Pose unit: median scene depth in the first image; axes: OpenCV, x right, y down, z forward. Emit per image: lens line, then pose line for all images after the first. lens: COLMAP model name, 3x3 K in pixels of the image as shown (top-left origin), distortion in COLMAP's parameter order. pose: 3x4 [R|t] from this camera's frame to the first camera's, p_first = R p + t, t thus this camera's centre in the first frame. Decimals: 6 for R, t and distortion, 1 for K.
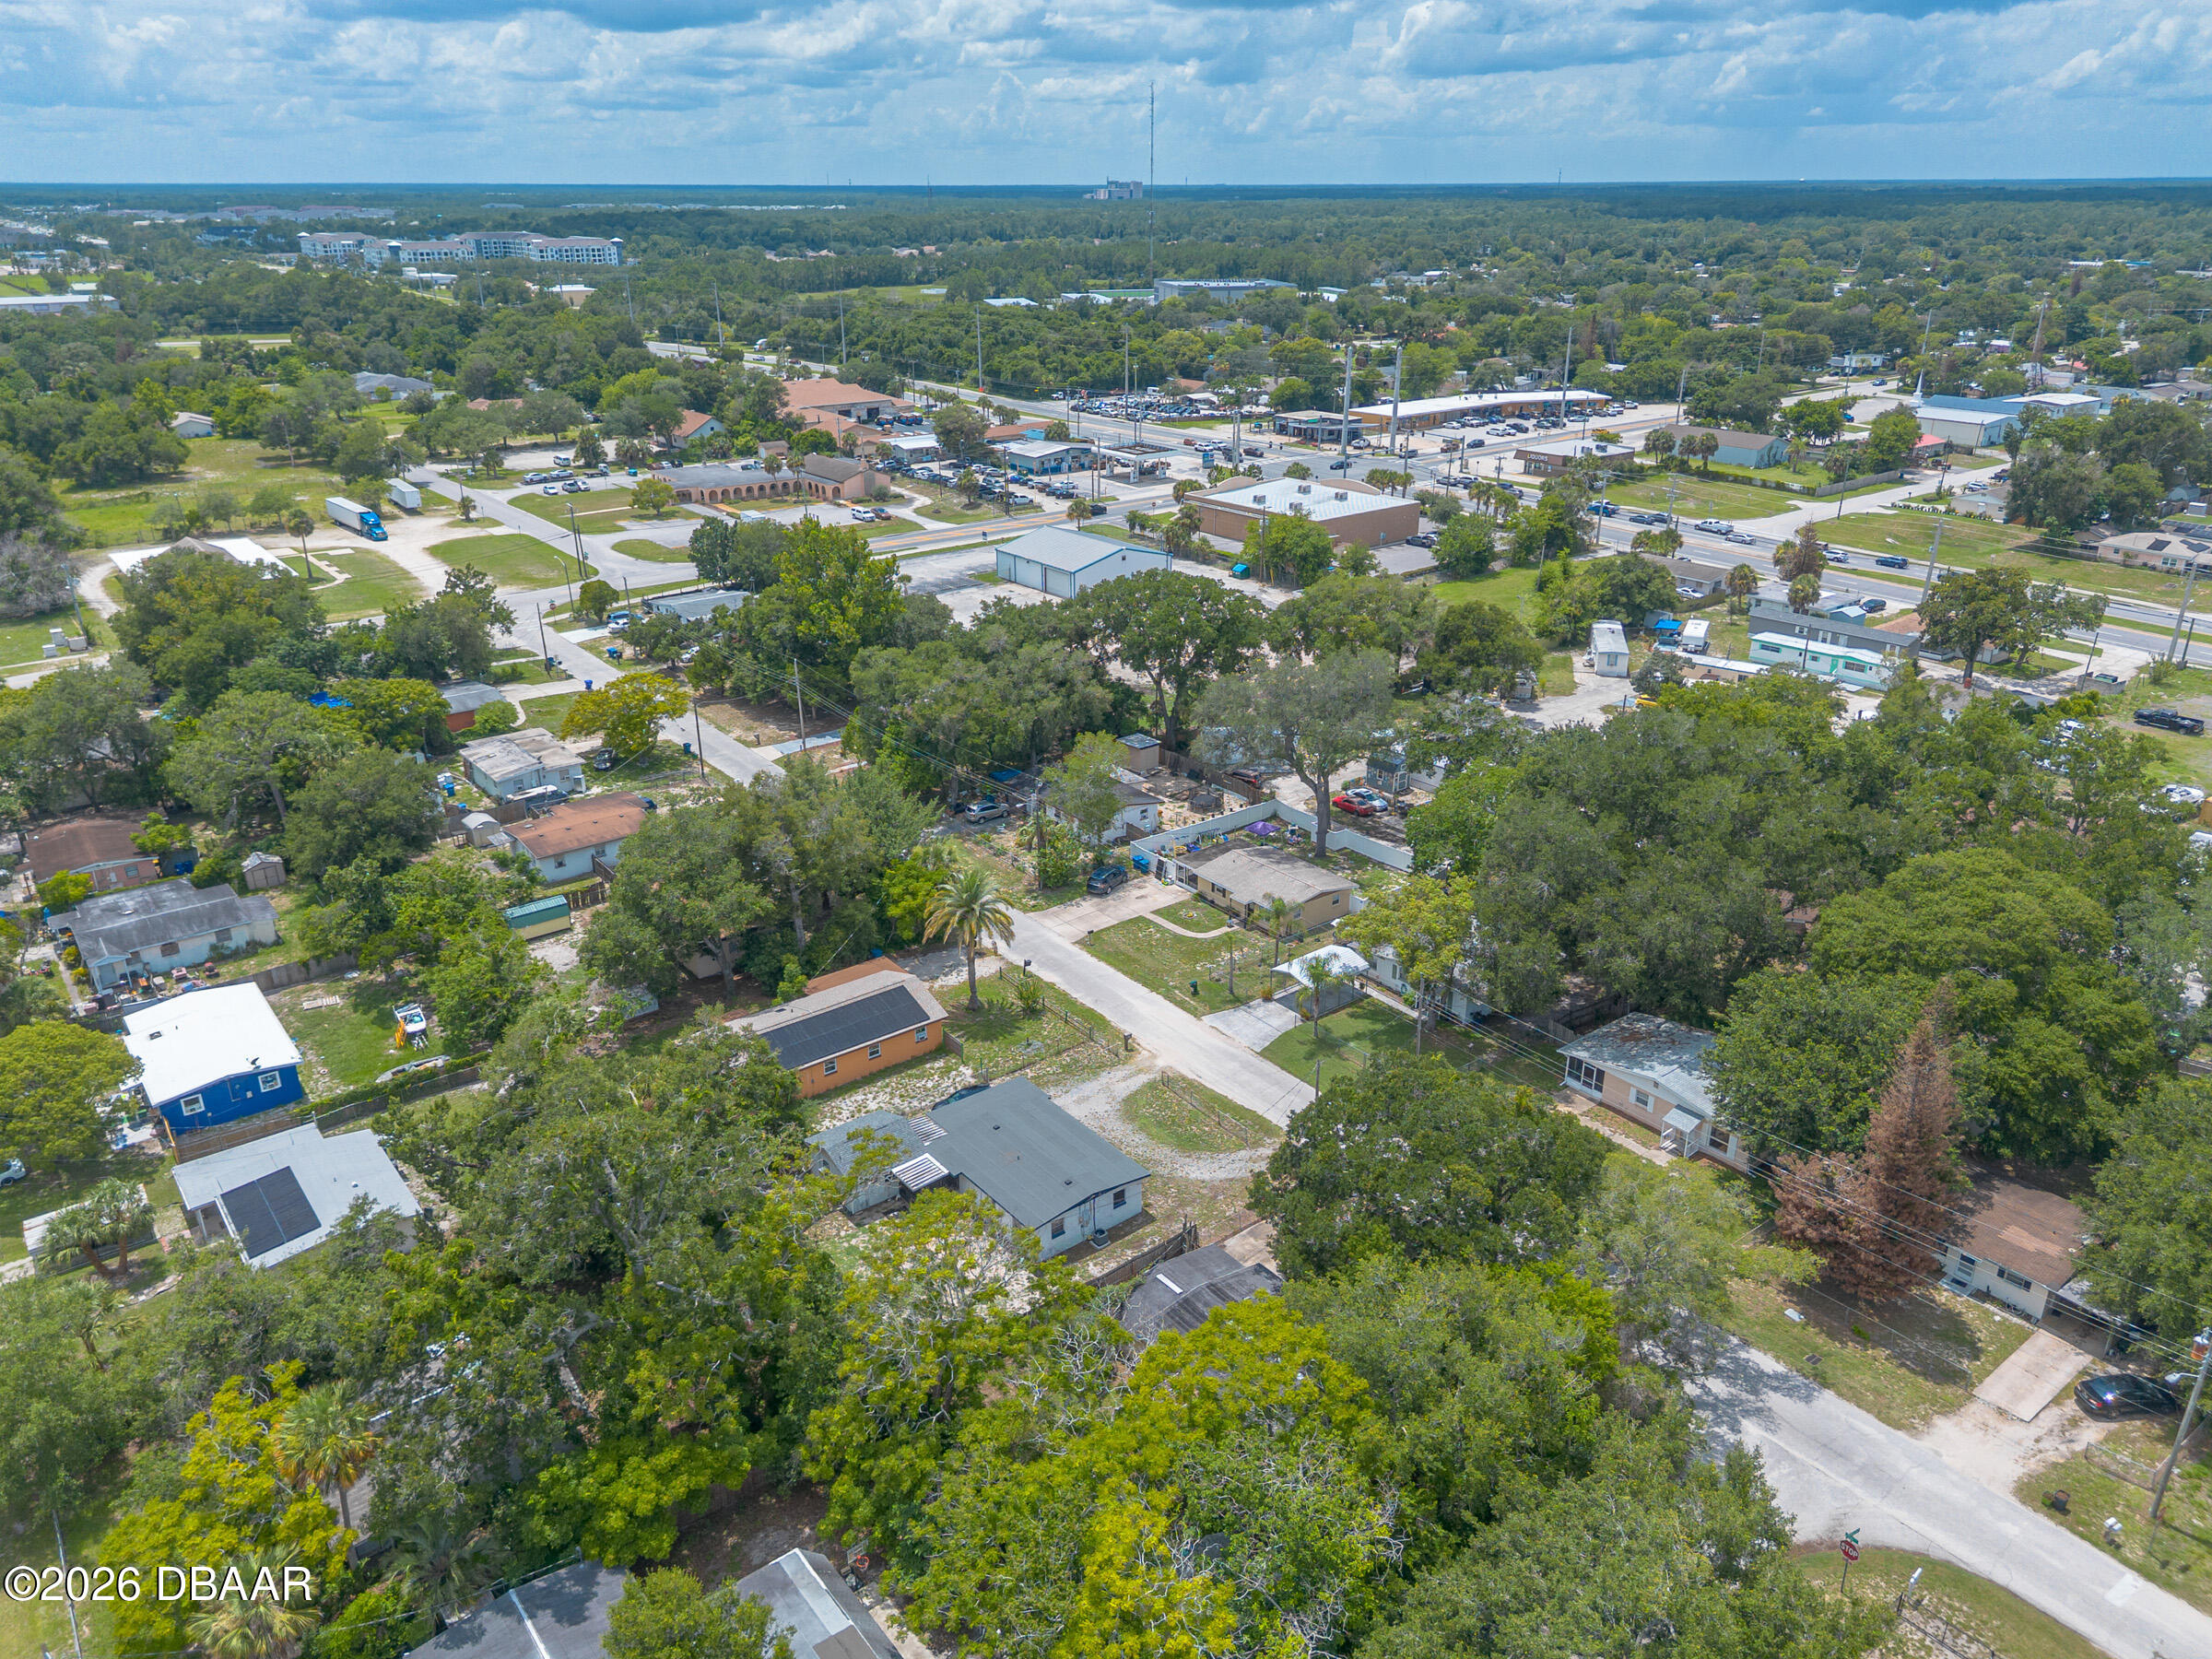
lens RADIAL K [[1565.9, 0, 1097.4], [0, 1565.9, 832.3], [0, 0, 1]] dist [0.076659, -0.080252]
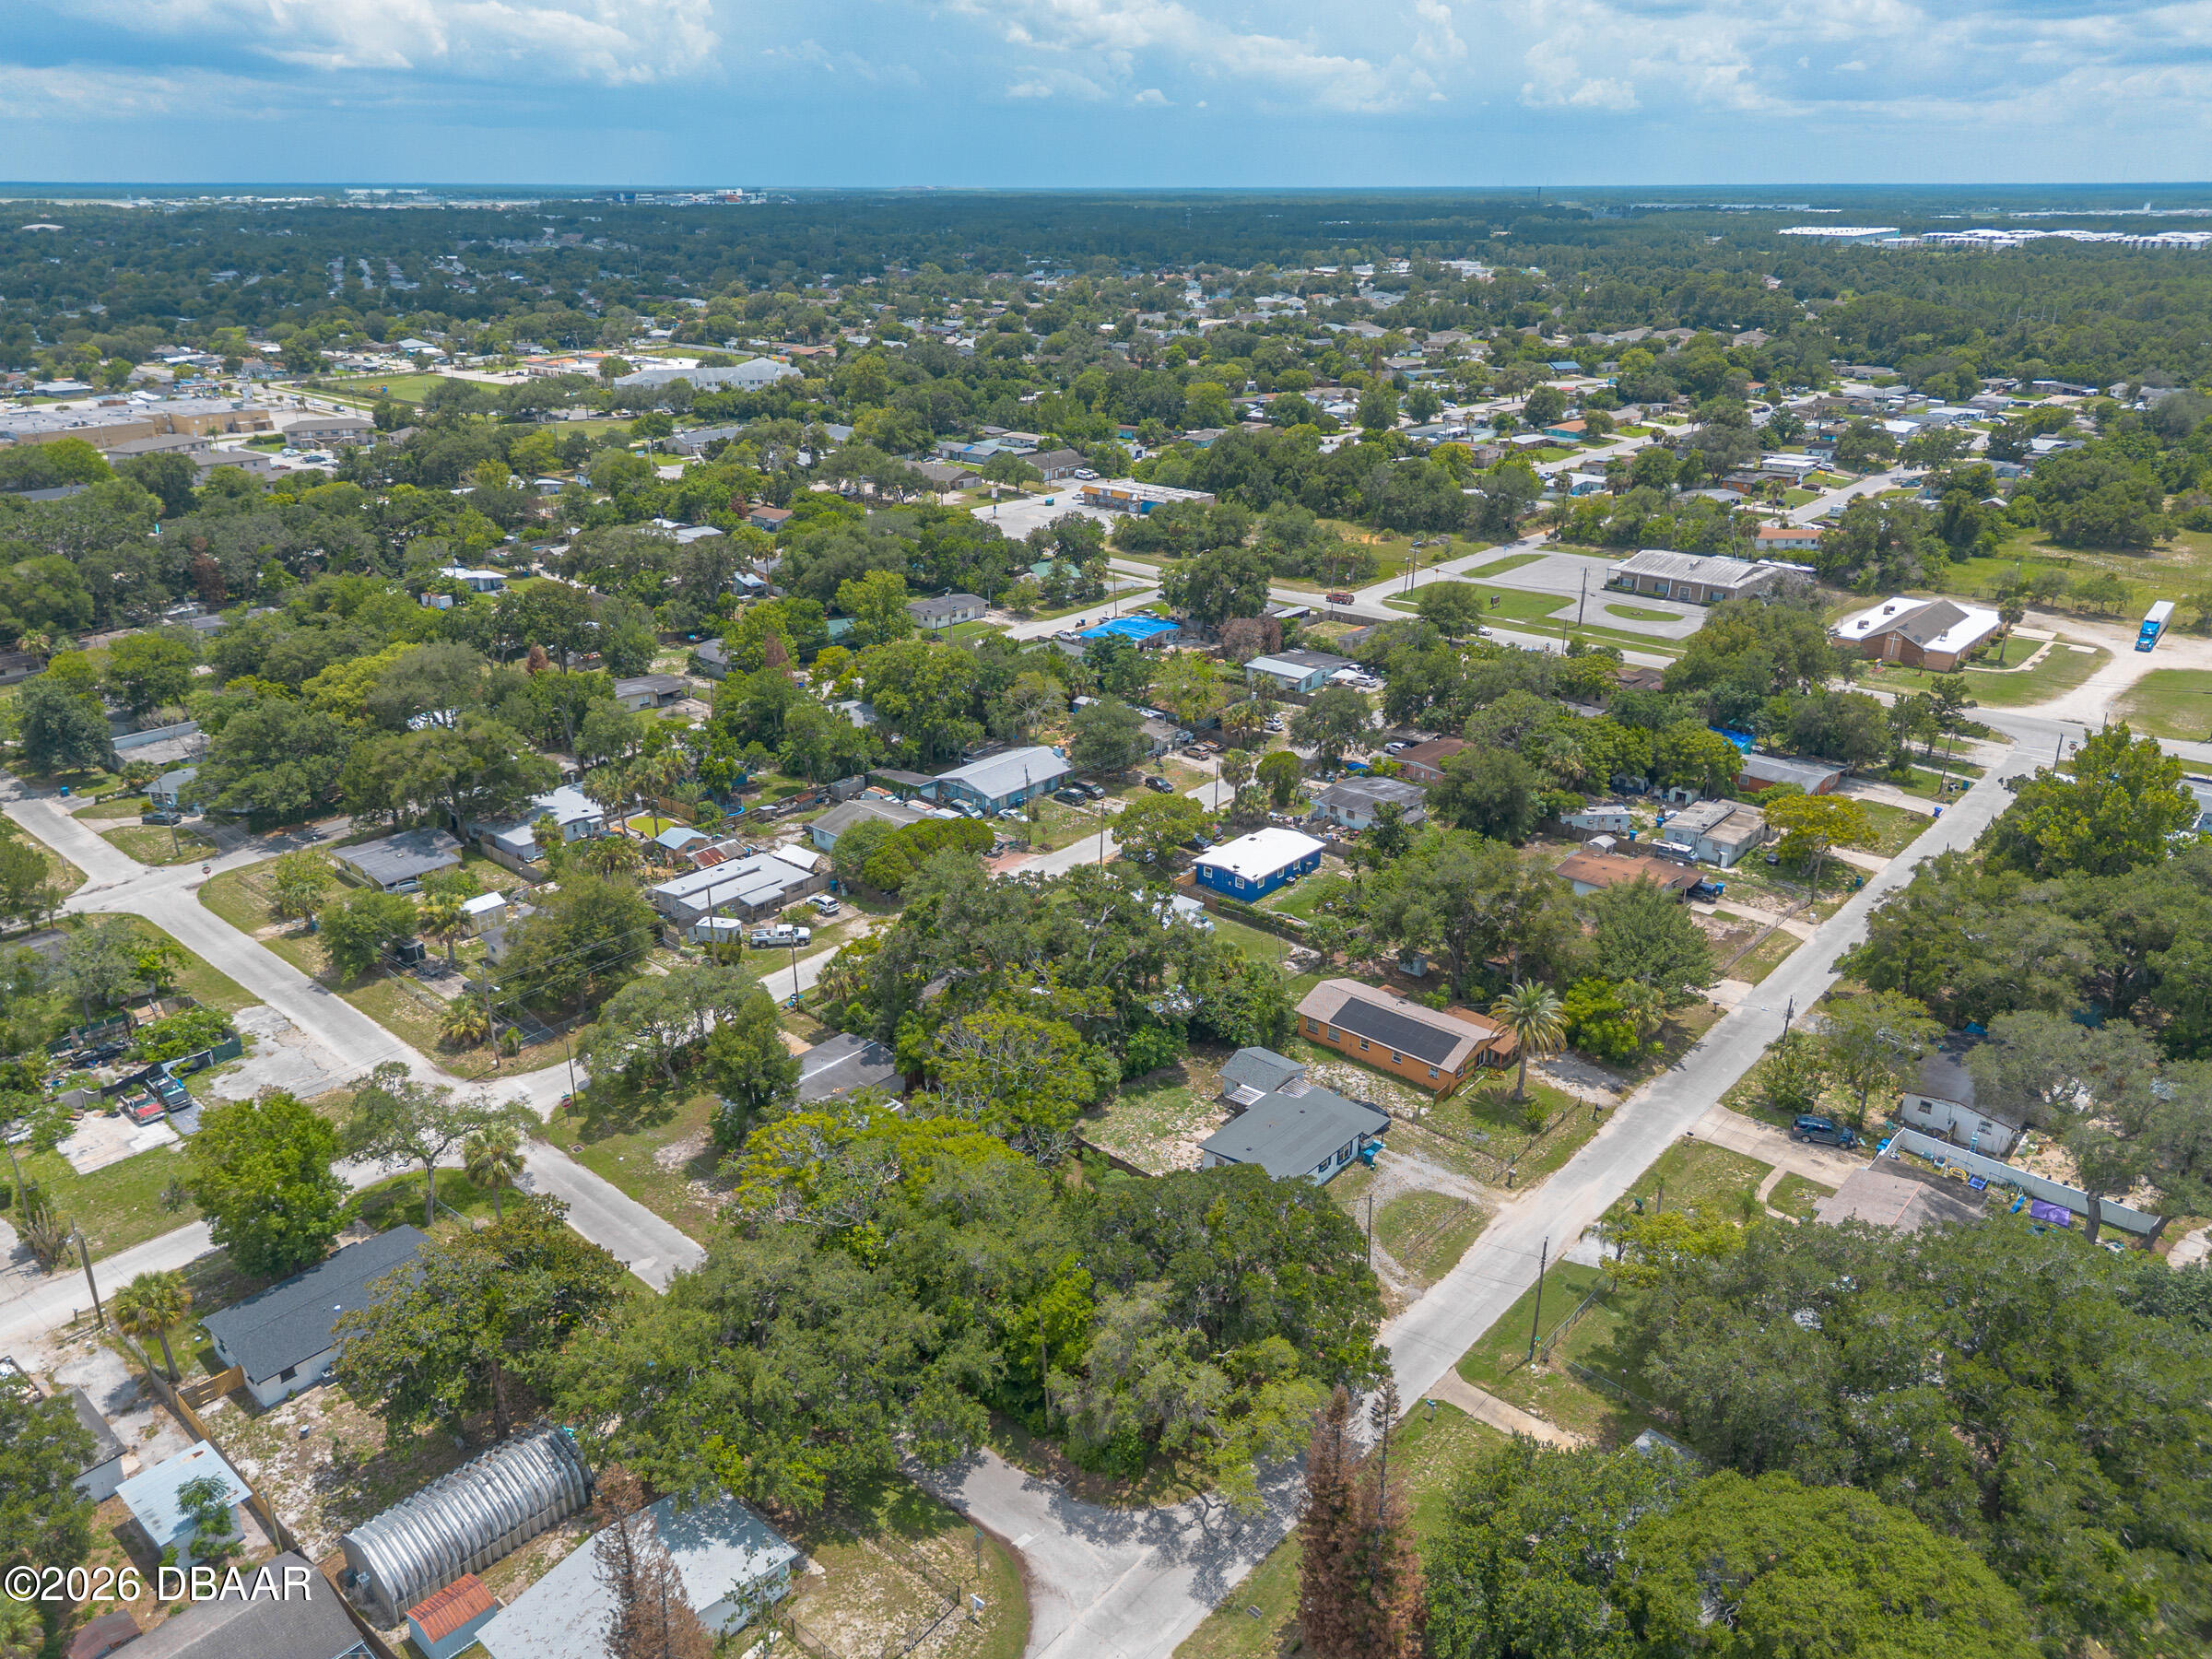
lens RADIAL K [[1565.9, 0, 1097.4], [0, 1565.9, 832.3], [0, 0, 1]] dist [0.076659, -0.080252]
pose [[0.183585, 0.375622, -0.908408, 0.612643], [-0.373738, 0.881388, 0.288919, -0.204705], [0.909184, 0.286466, 0.302194, 0.217217]]
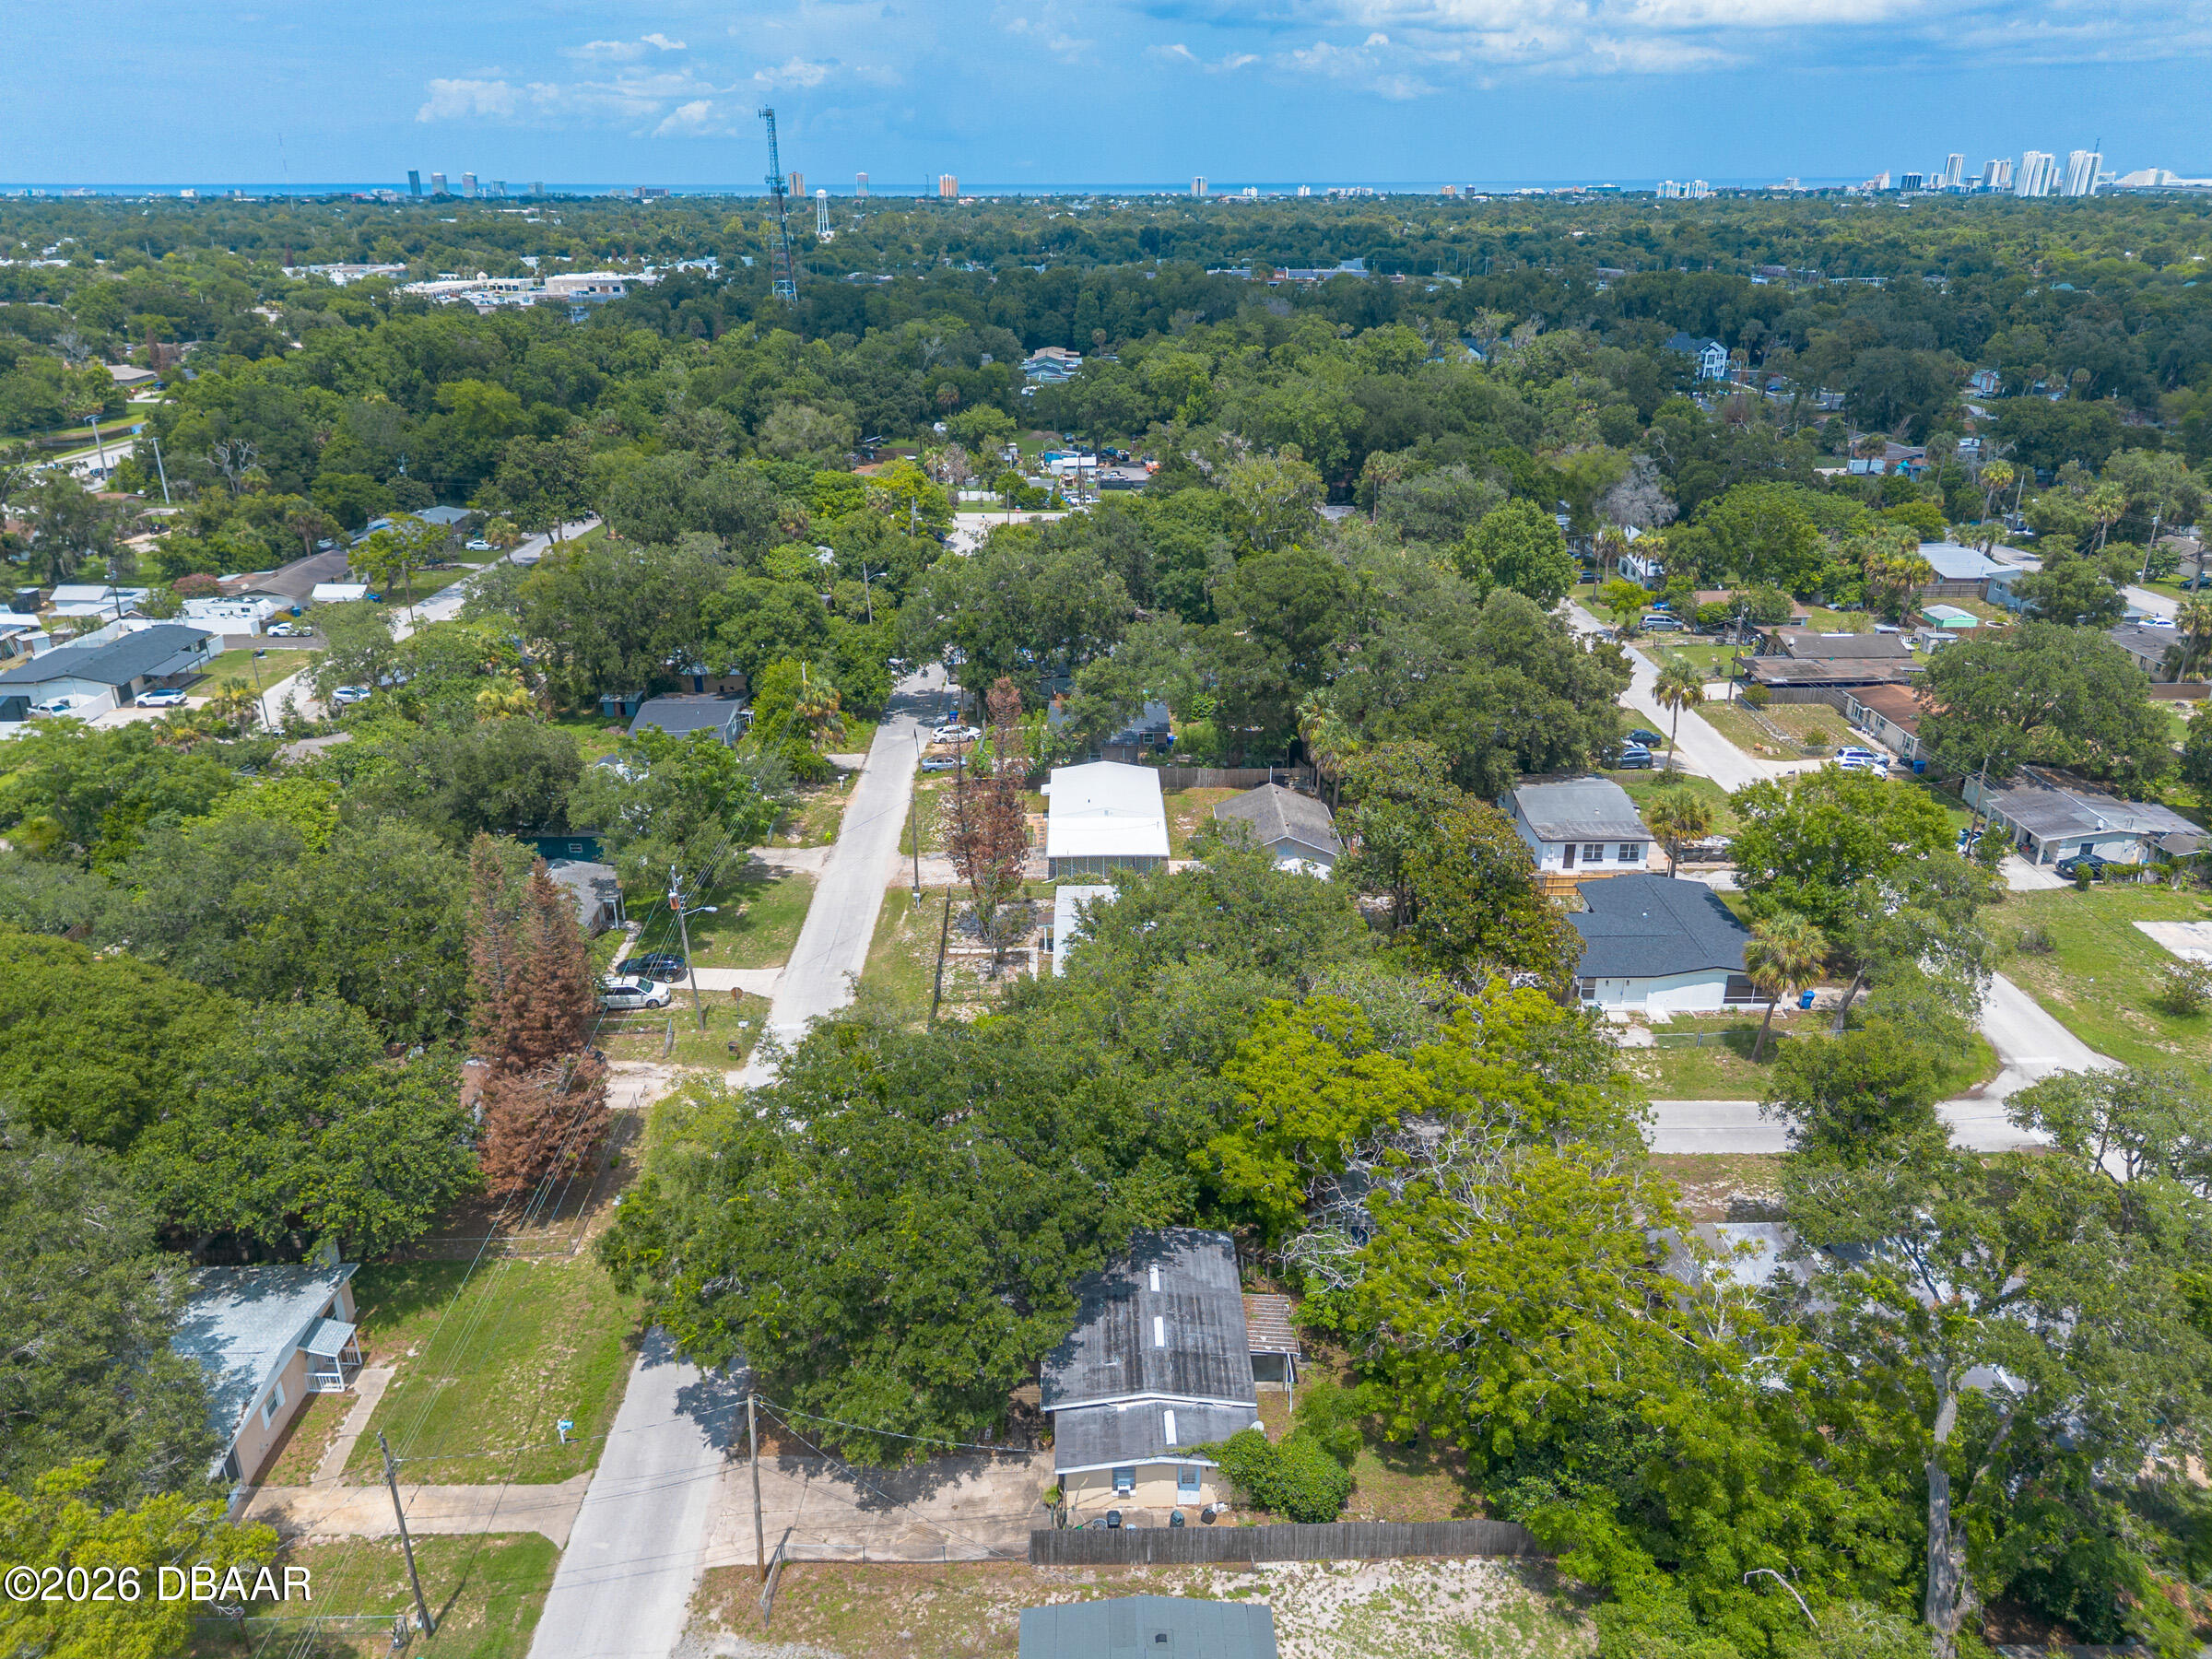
lens RADIAL K [[1565.9, 0, 1097.4], [0, 1565.9, 832.3], [0, 0, 1]] dist [0.076659, -0.080252]
pose [[-0.799789, -0.218264, 0.559195, -0.146335], [0.238006, 0.739901, 0.629206, -0.206621], [-0.551082, 0.636323, -0.539816, 0.638826]]
